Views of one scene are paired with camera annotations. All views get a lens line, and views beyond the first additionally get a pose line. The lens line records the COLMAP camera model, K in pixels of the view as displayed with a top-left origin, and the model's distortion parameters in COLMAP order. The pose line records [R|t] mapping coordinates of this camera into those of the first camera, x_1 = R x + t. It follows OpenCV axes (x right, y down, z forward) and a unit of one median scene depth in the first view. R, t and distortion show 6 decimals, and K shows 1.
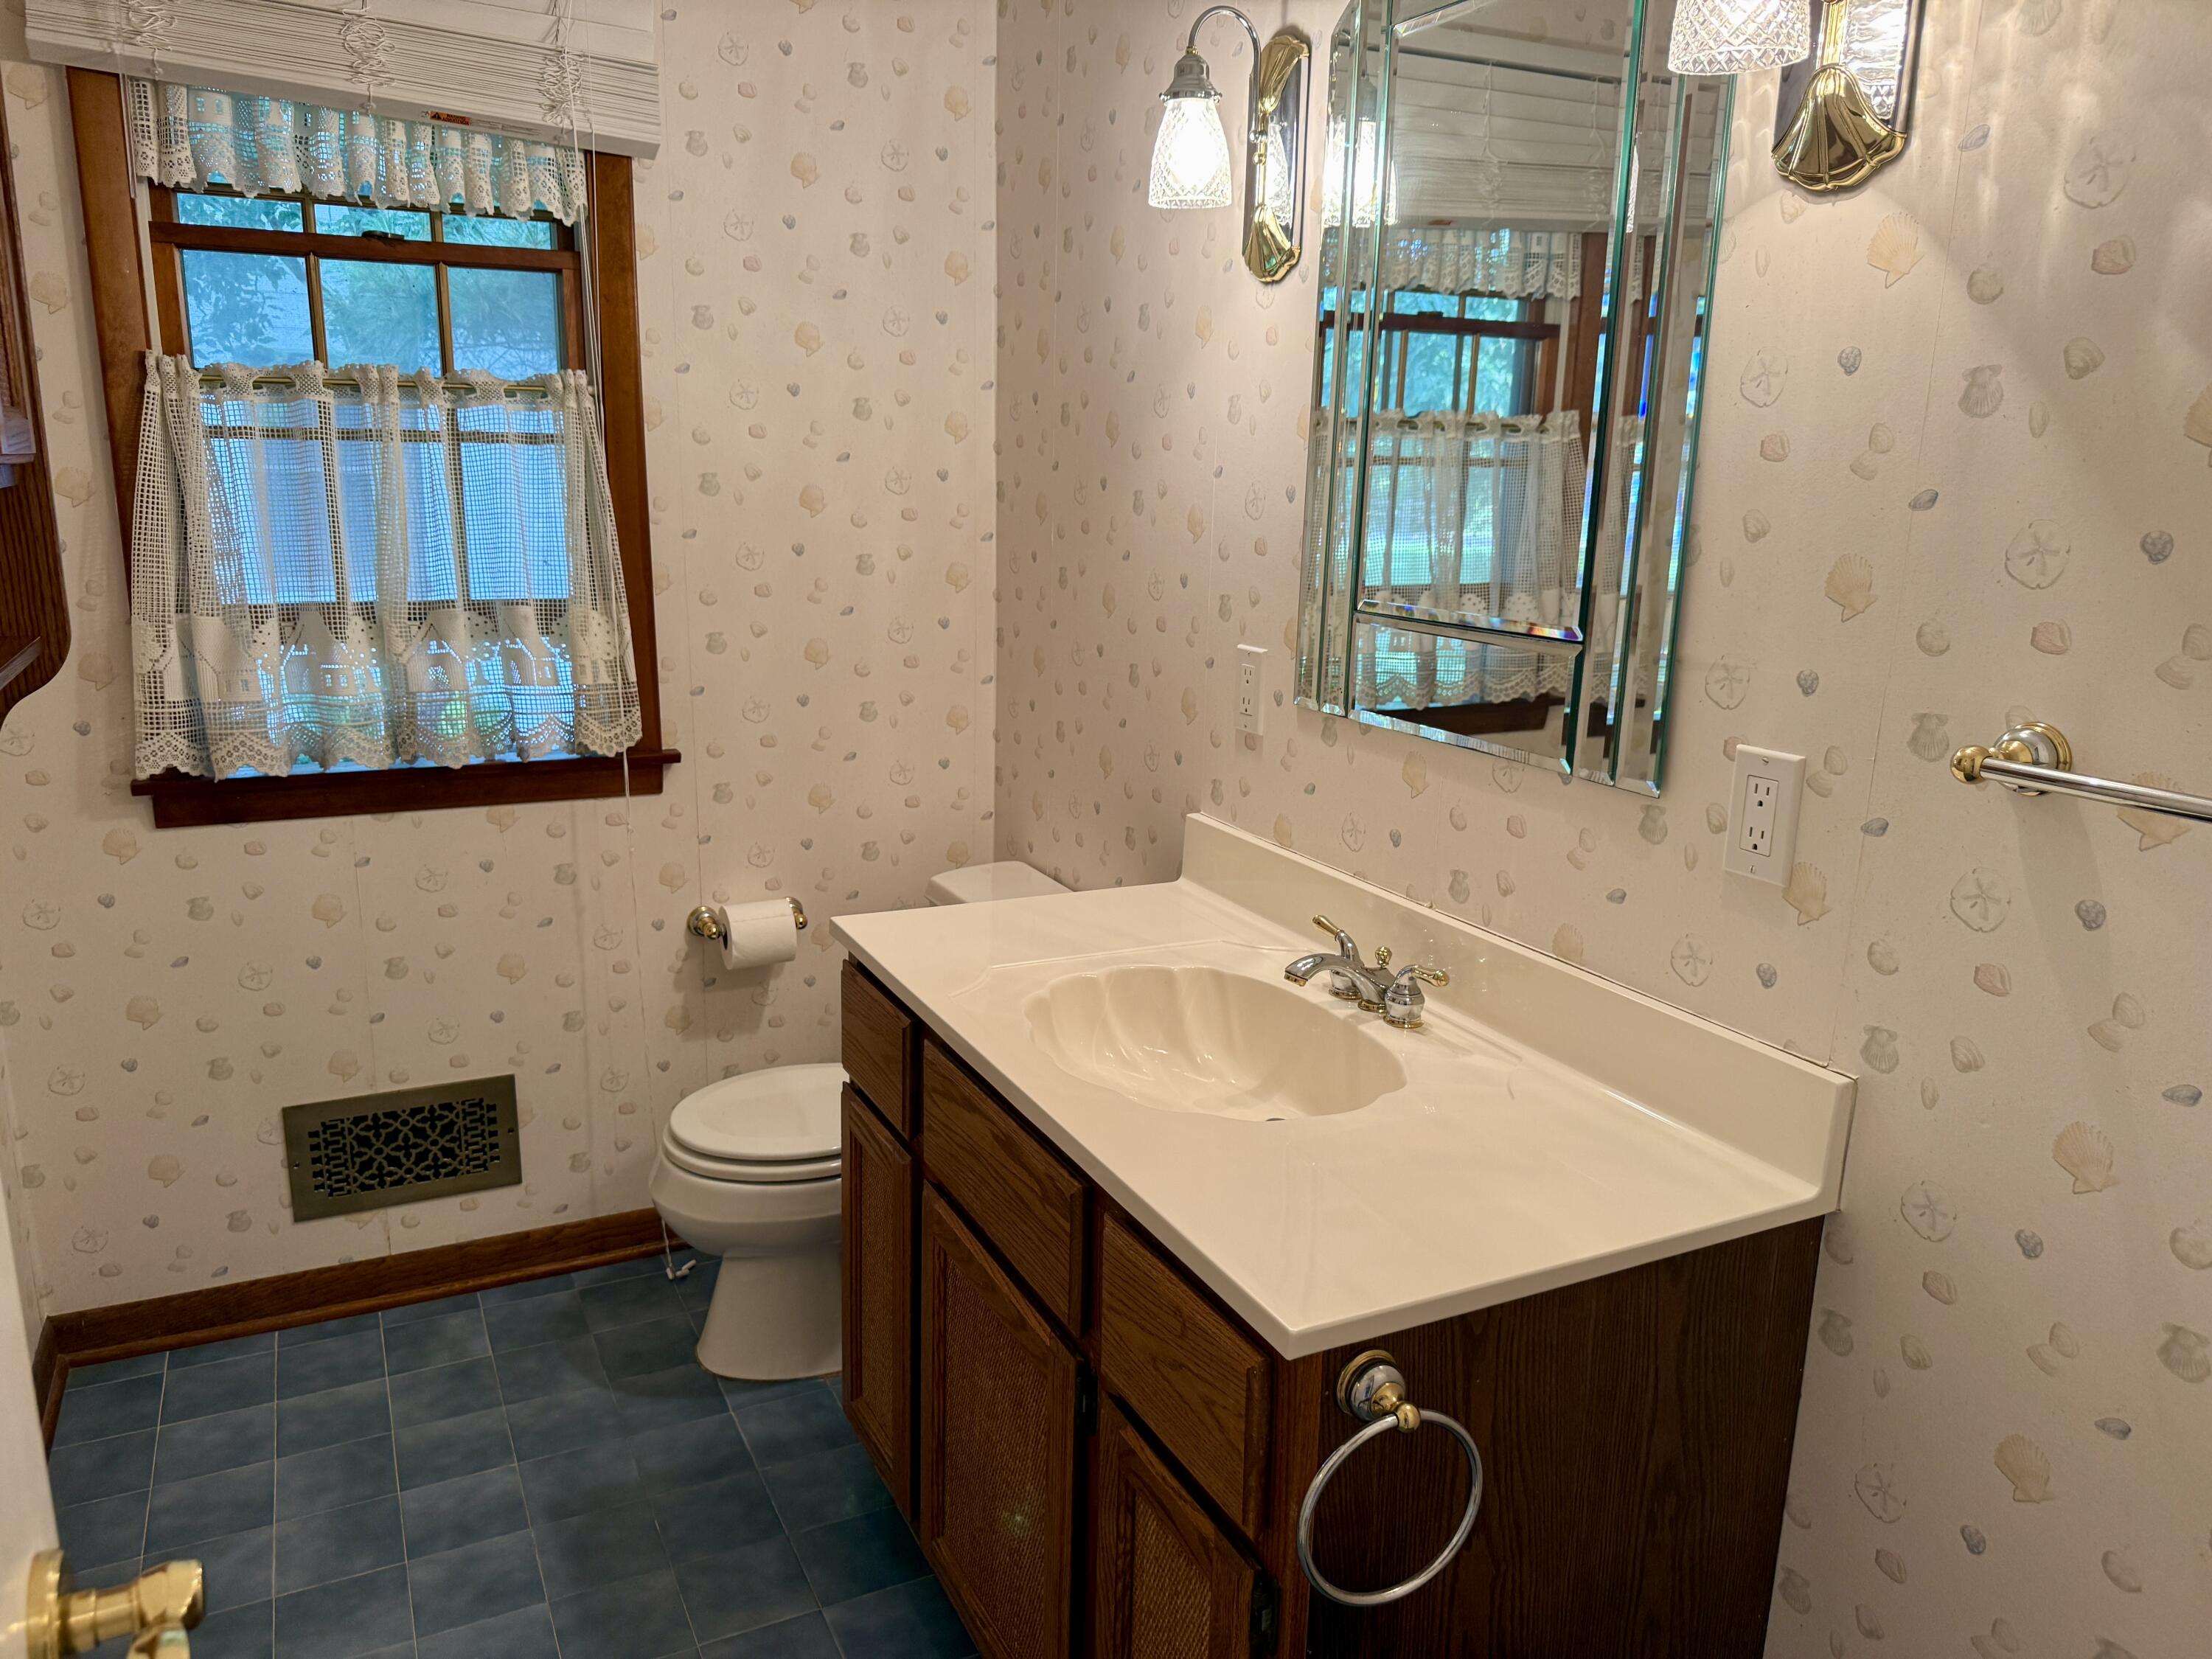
lens RADIAL K [[1563.4, 0, 1106.0], [0, 1563.4, 829.5], [0, 0, 1]] dist [0.019095, -0.032618]
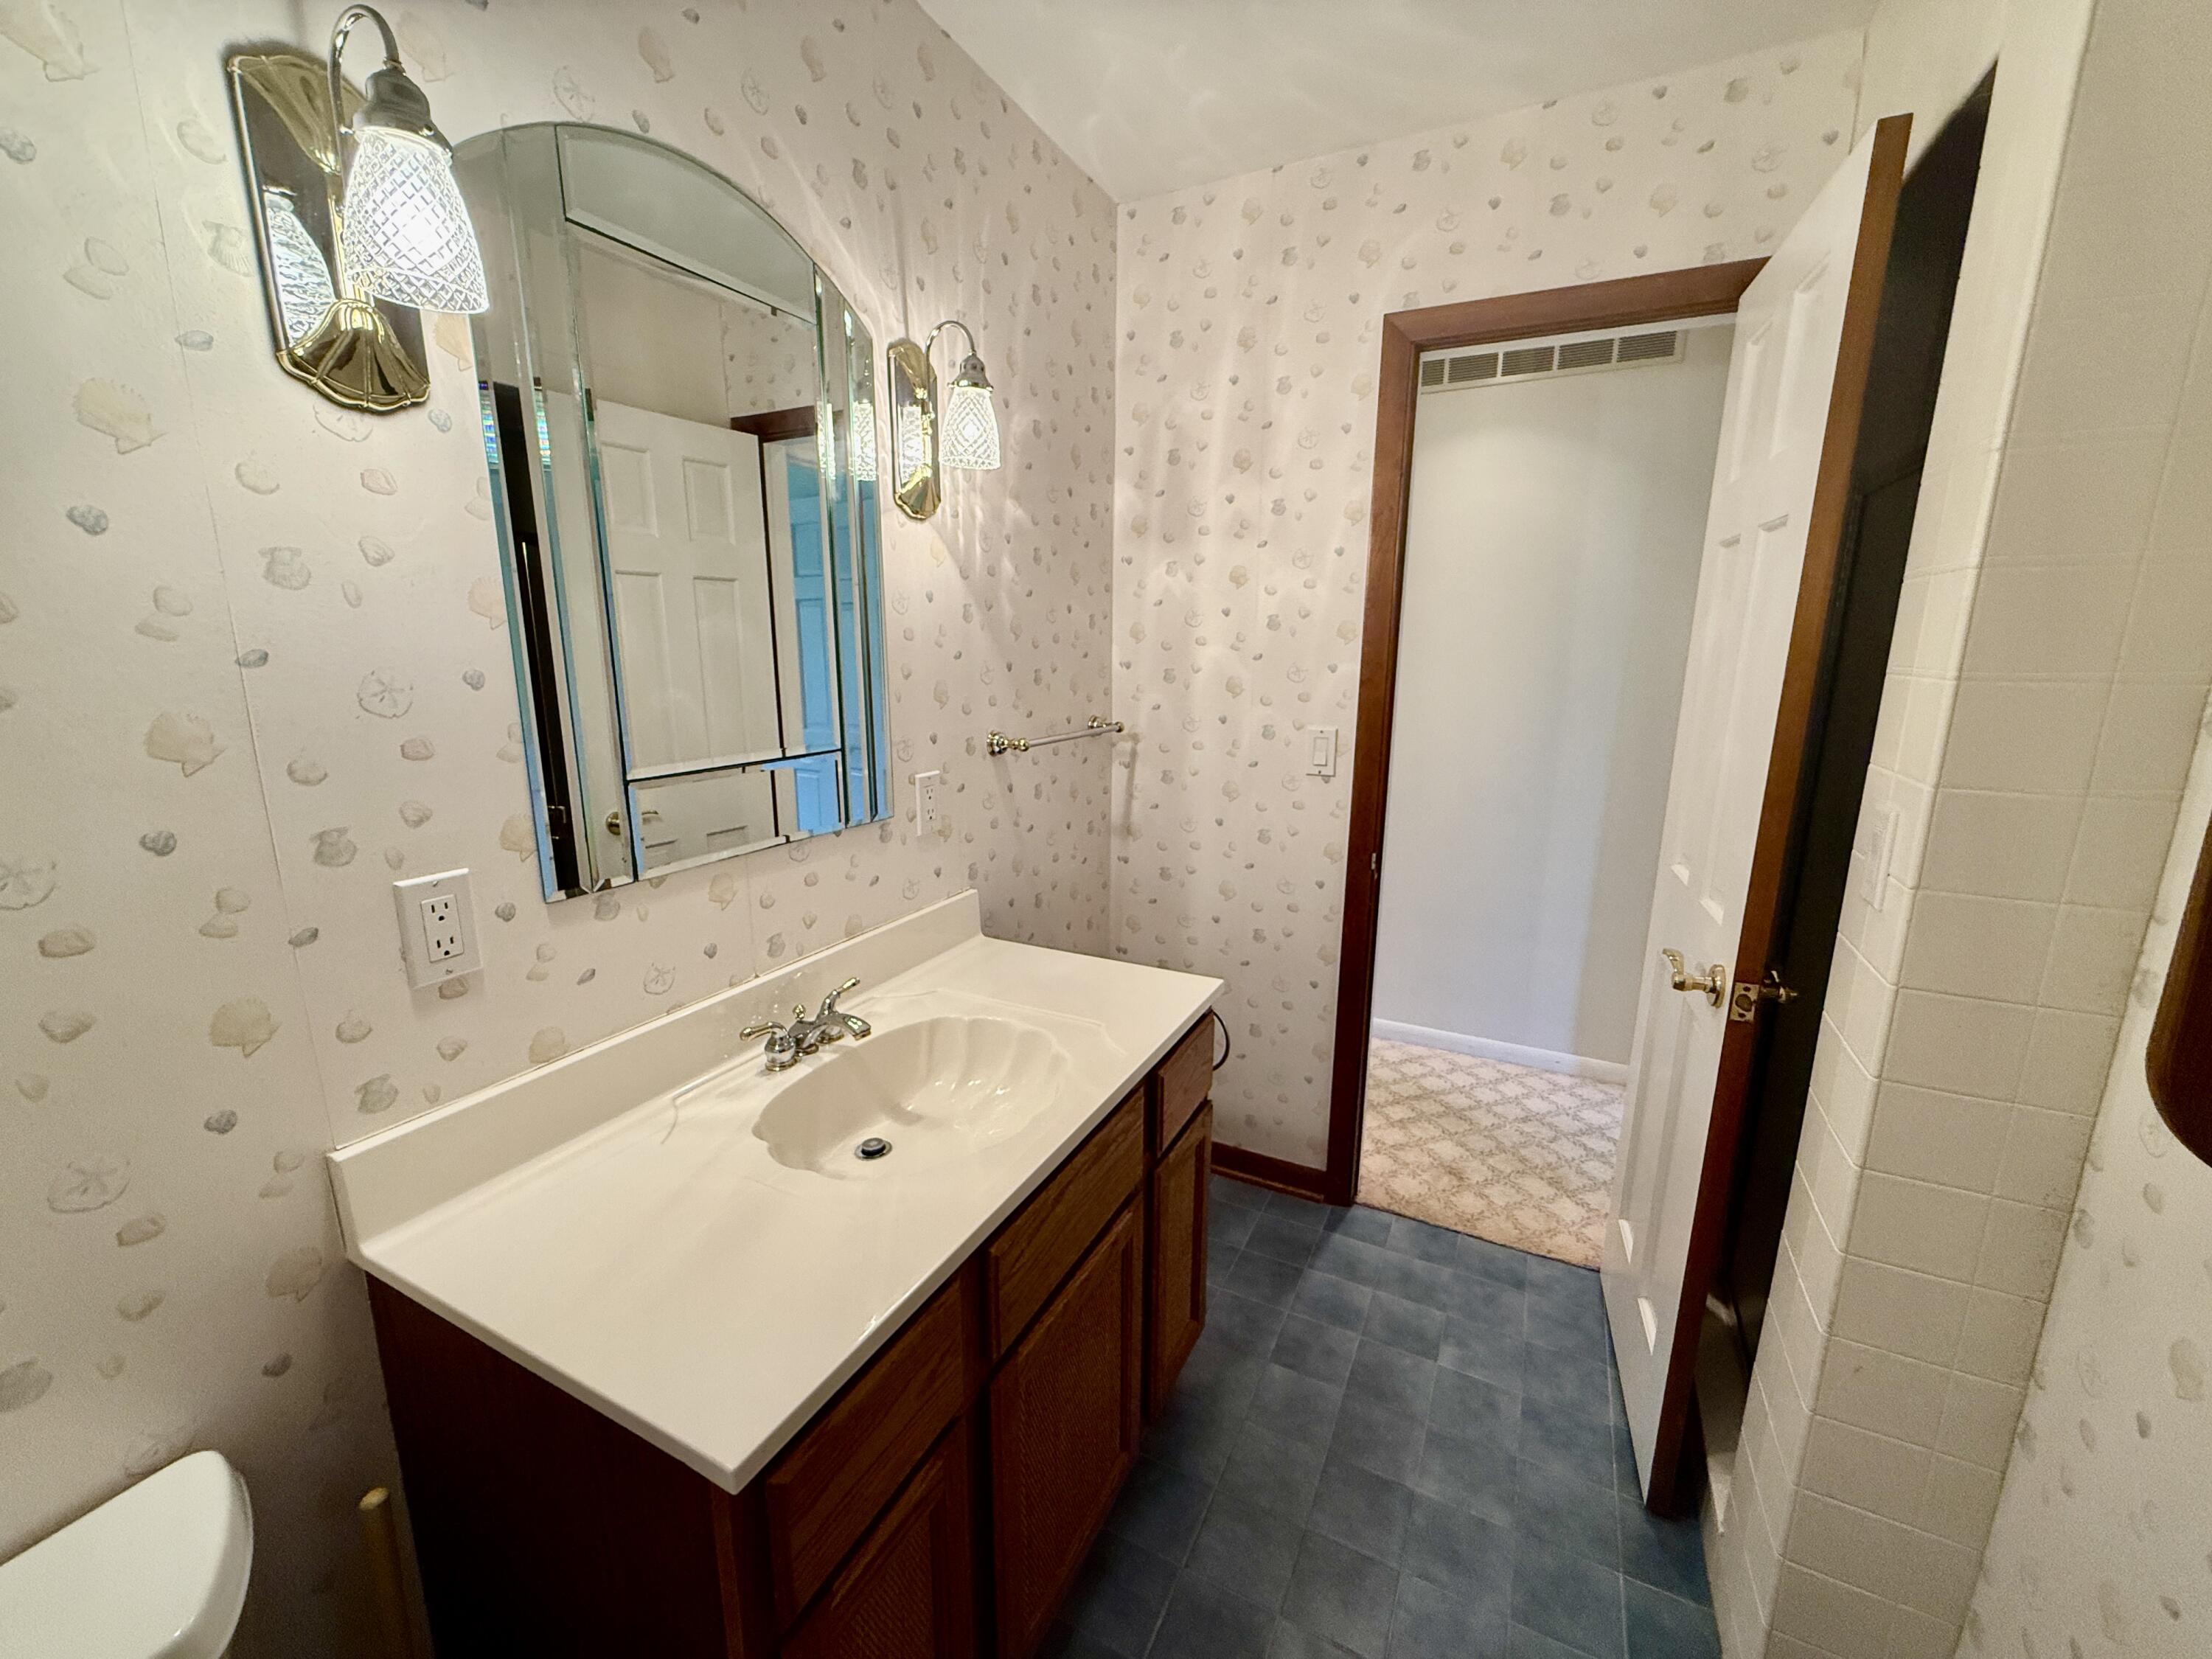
lens RADIAL K [[881.3, 0, 1097.0], [0, 881.3, 828.5], [0, 0, 1]] dist [0.000053, 0.000308]
pose [[-0.588851, -0.192637, 0.784949, -0.689501], [0.163563, 0.922685, 0.349140, -0.368838], [-0.791519, 0.333981, -0.511816, 1.471276]]
